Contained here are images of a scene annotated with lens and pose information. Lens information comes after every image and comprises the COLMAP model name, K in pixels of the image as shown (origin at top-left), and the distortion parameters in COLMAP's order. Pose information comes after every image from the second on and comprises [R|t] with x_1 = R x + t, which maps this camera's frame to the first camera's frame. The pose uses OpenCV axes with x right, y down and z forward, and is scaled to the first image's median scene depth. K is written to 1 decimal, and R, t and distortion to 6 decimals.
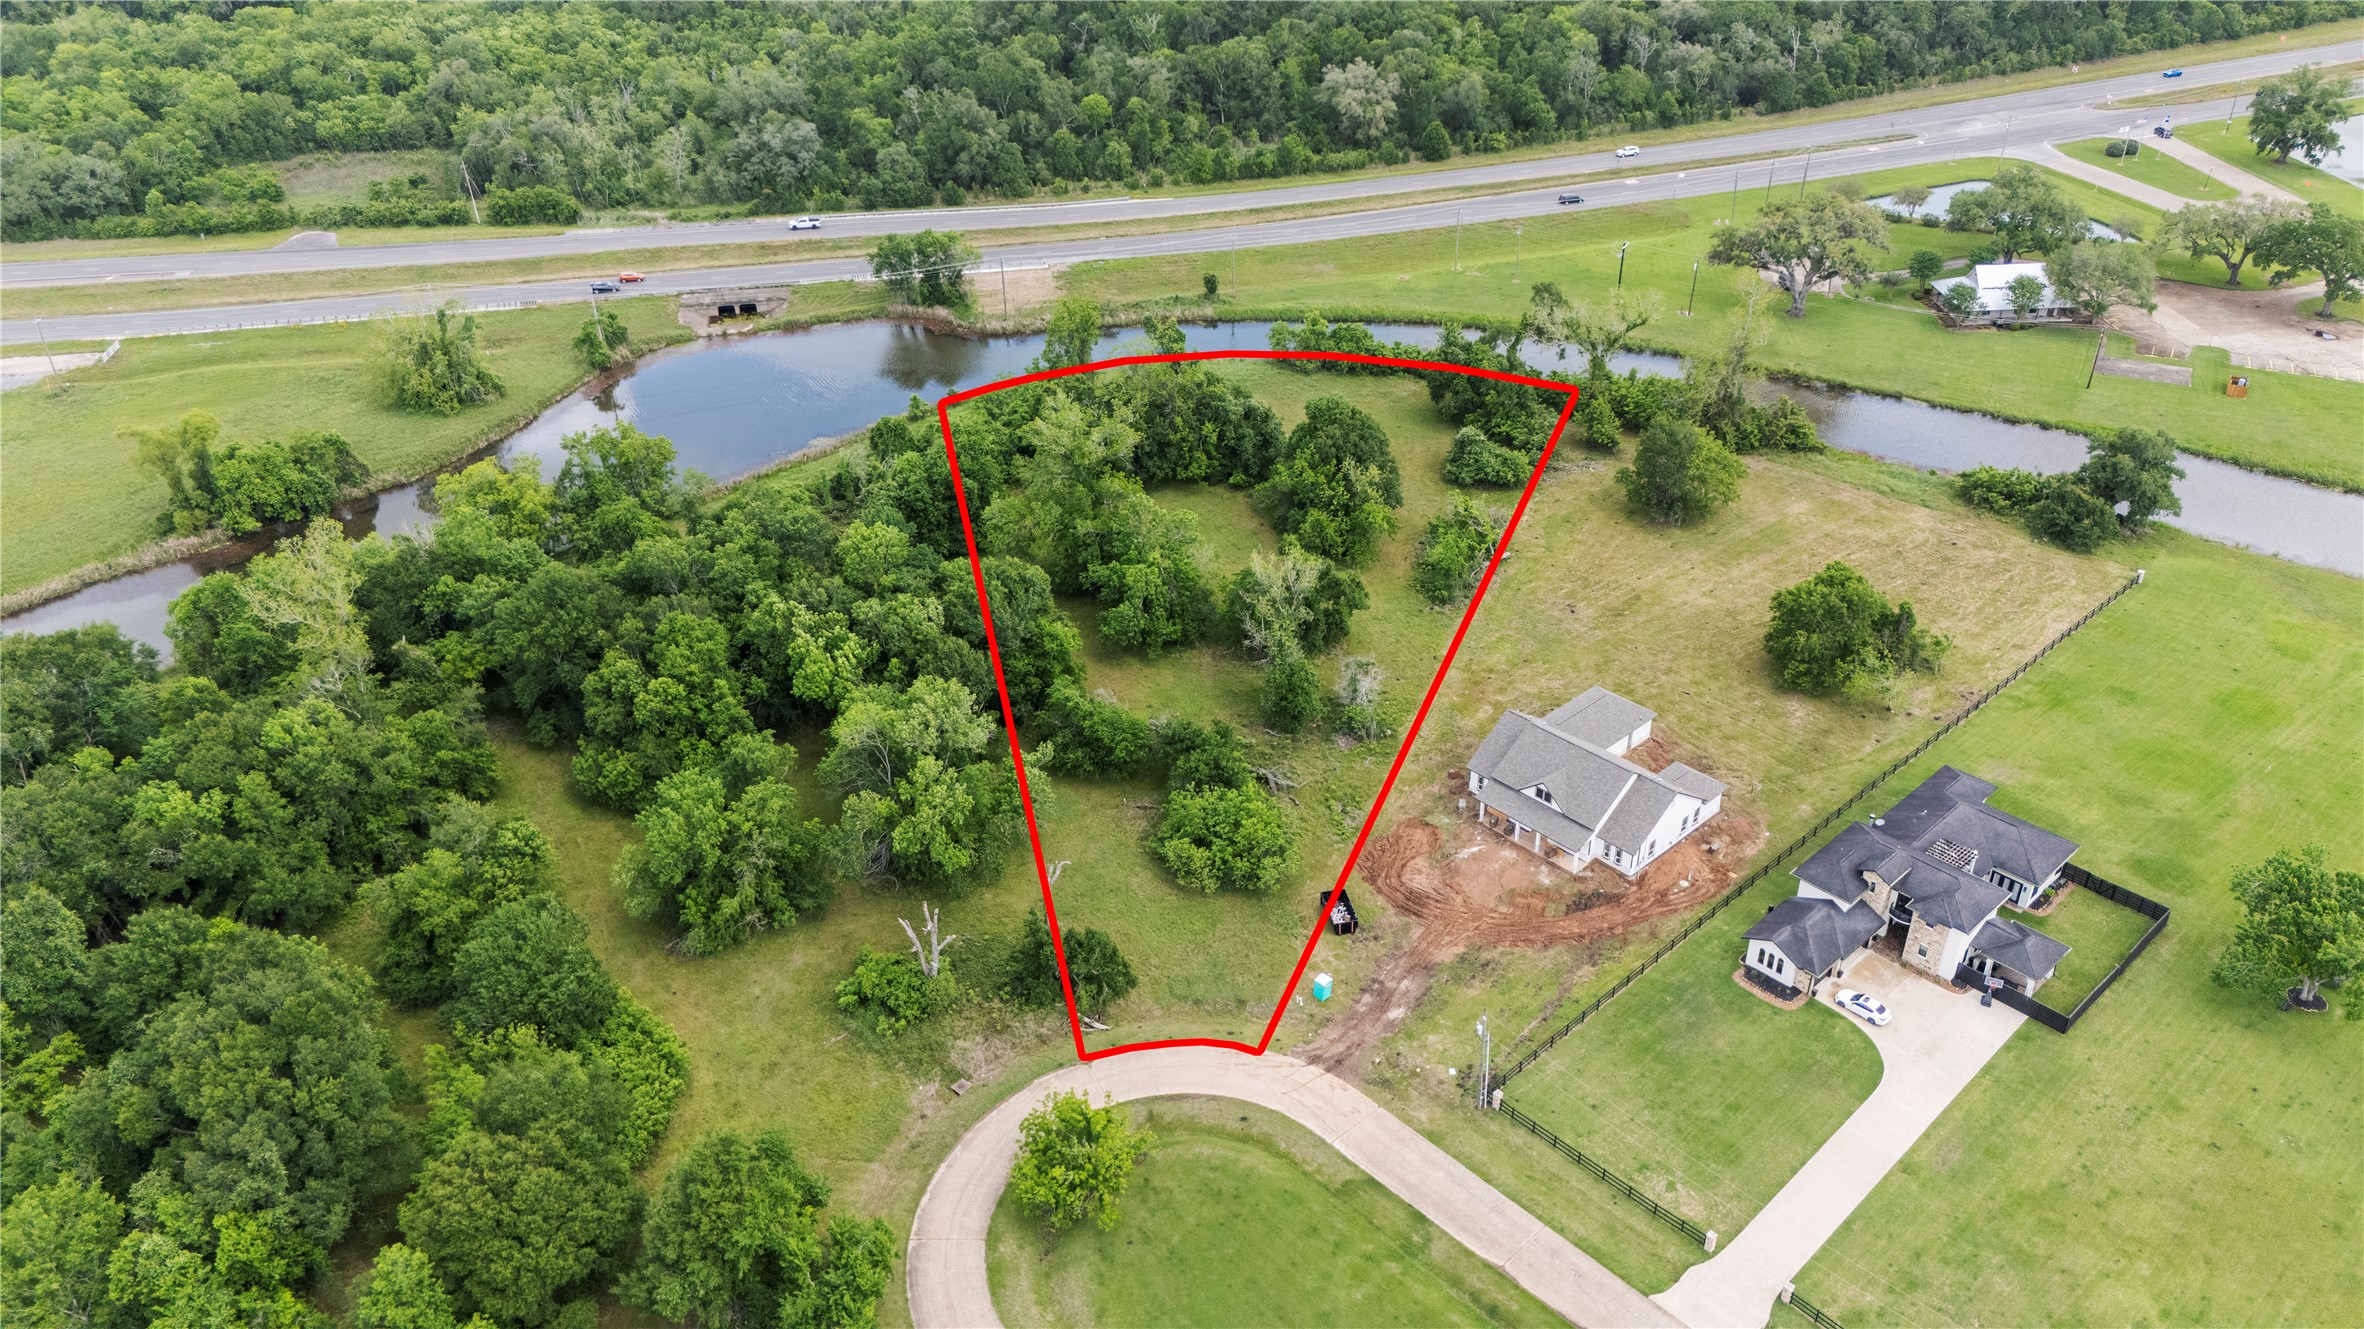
lens RADIAL K [[1778.6, 0, 1185.5], [0, 1778.6, 630.4], [0, 0, 1]] dist [0.041298, -0.027379]
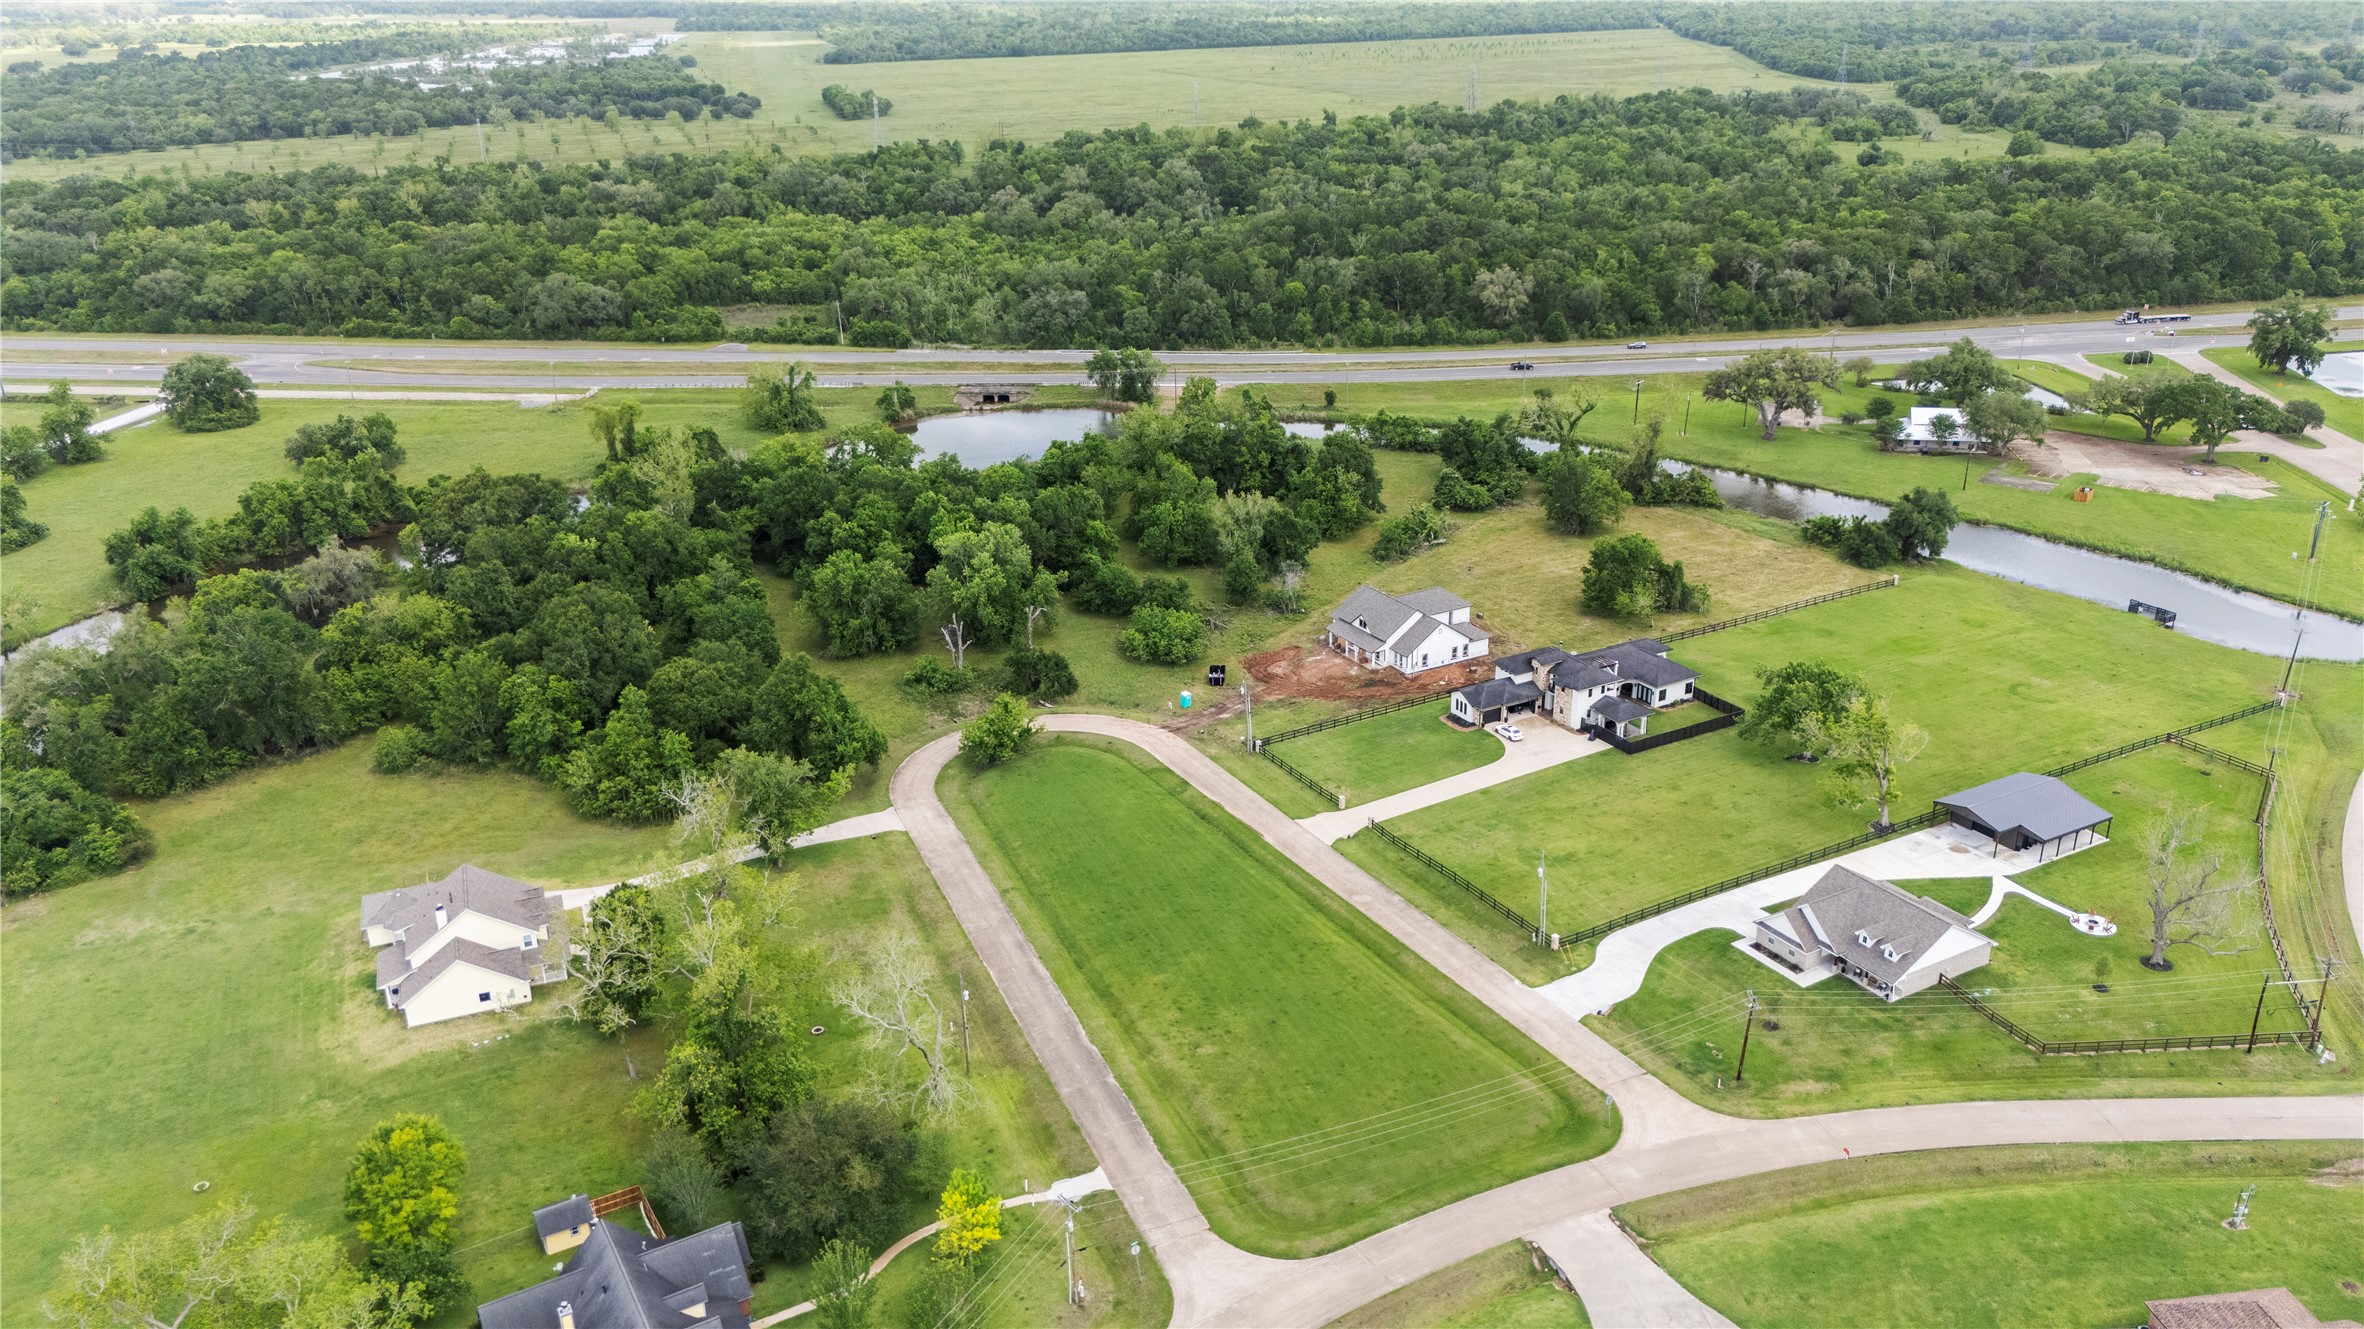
lens RADIAL K [[1778.6, 0, 1189.5], [0, 1778.6, 665.7], [0, 0, 1]] dist [0.041298, -0.027379]
pose [[0.972375, 0.086319, -0.216877, 0.307066], [-0.117339, 0.983945, -0.134476, 0.277128], [0.201788, 0.156209, 0.966892, -0.409997]]
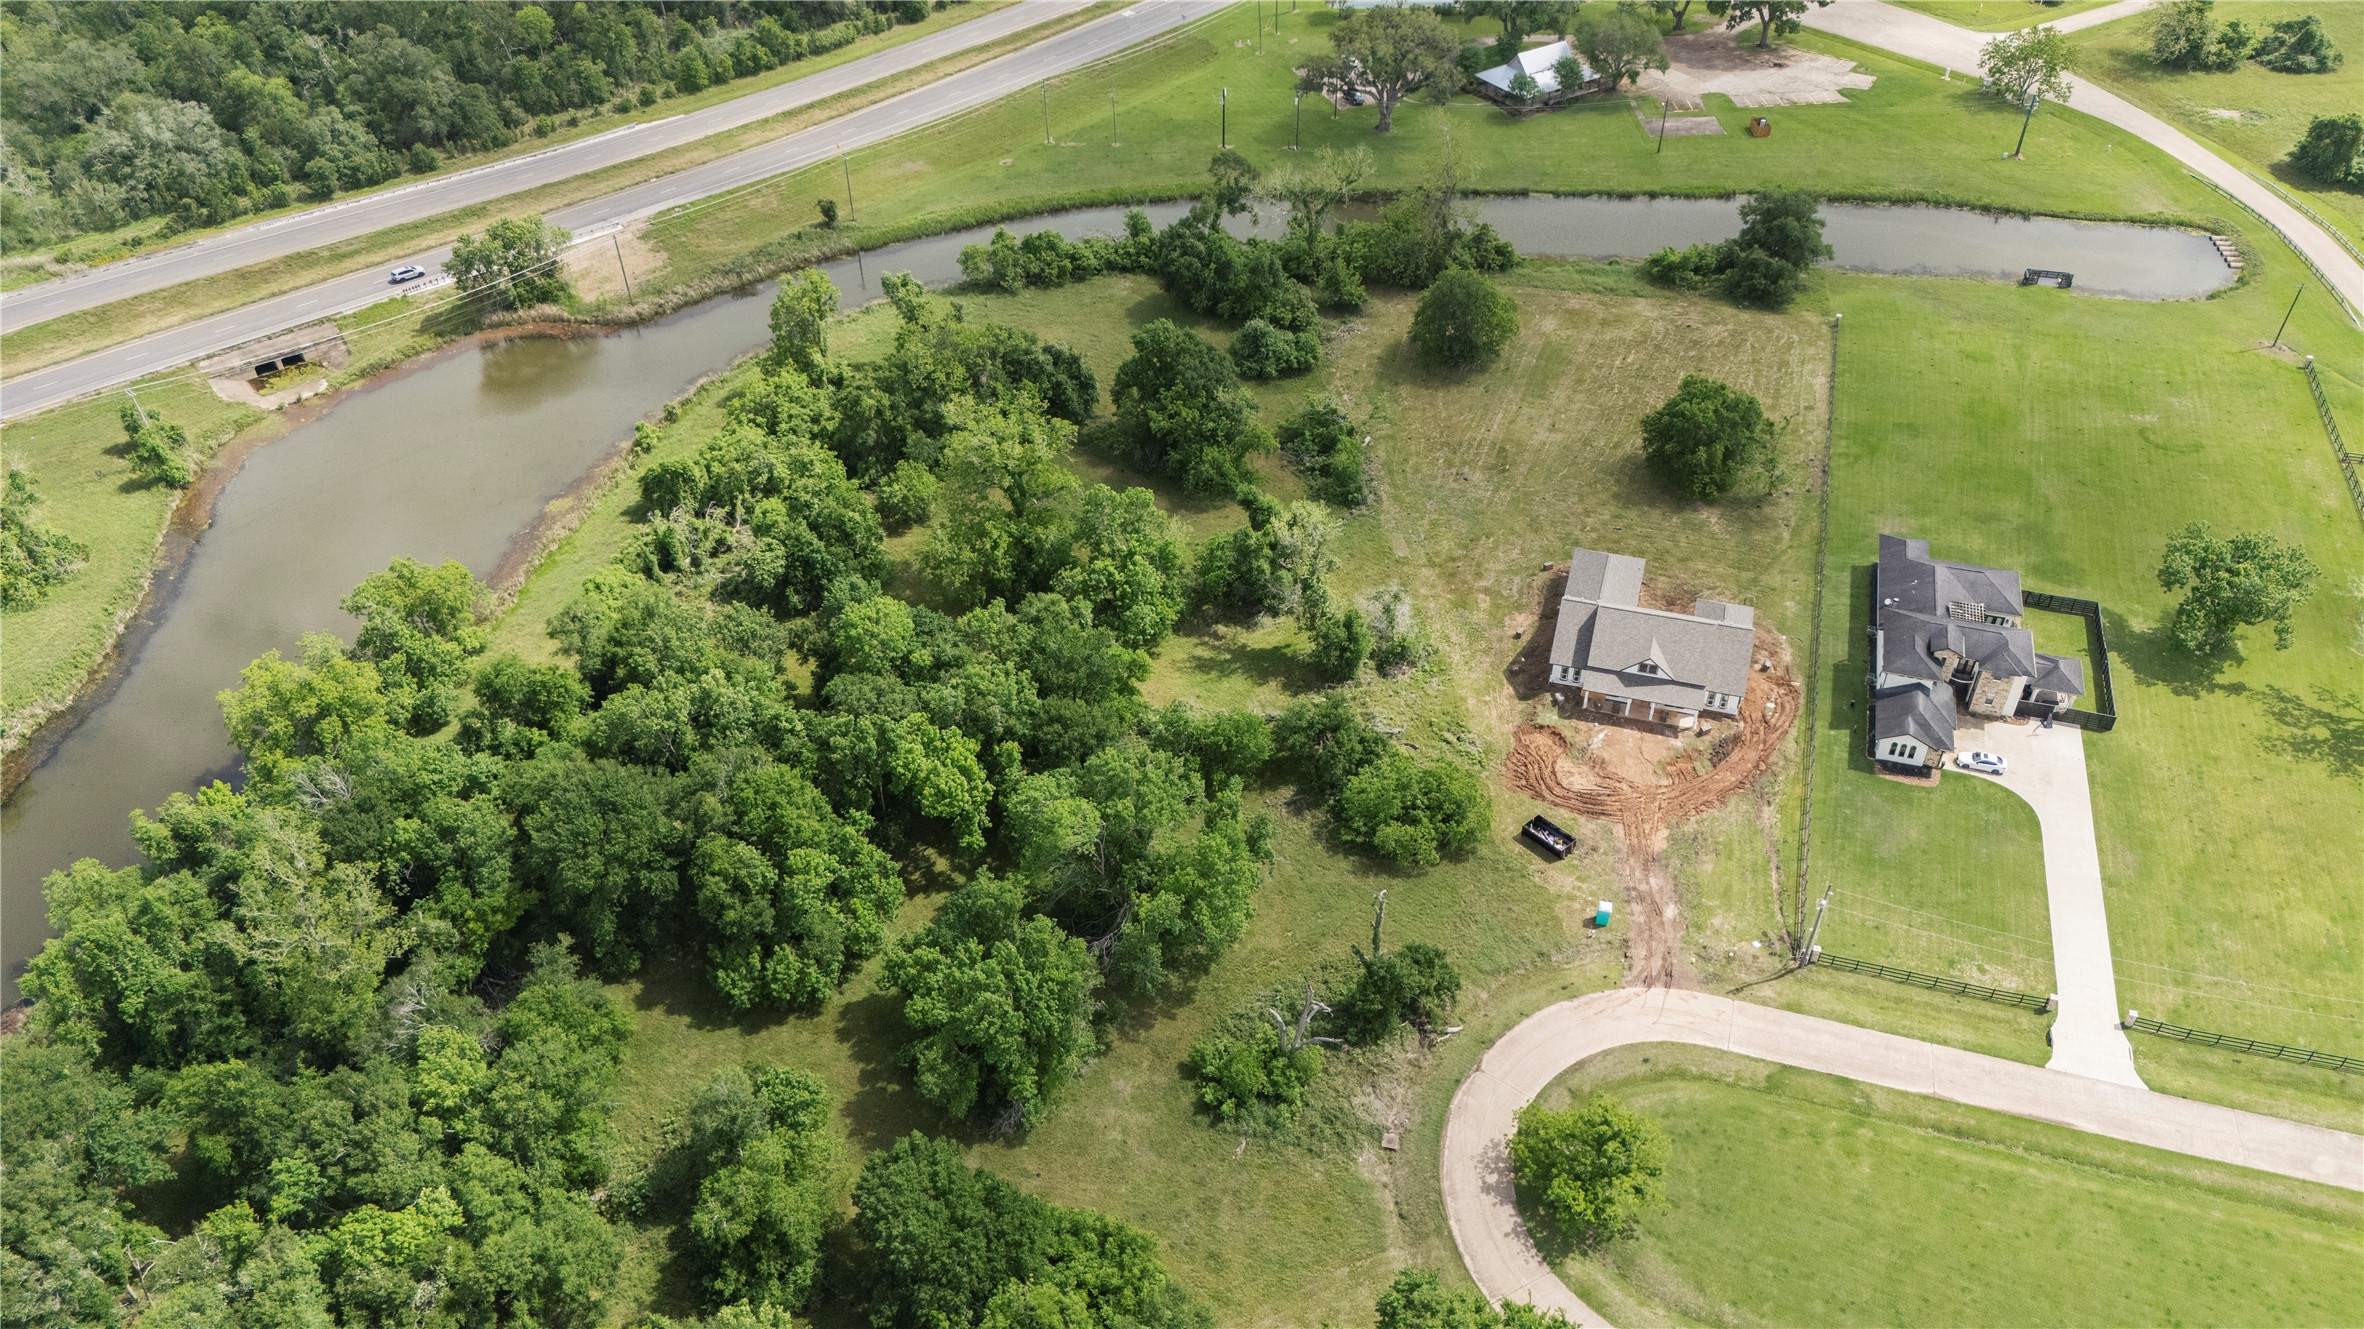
lens RADIAL K [[1778.6, 0, 1178.3], [0, 1778.6, 661.7], [0, 0, 1]] dist [0.041298, -0.027379]
pose [[0.865637, -0.307468, 0.395141, -0.364375], [0.251052, 0.949390, 0.188762, -0.144449], [-0.433182, -0.064198, 0.899017, 0.122667]]
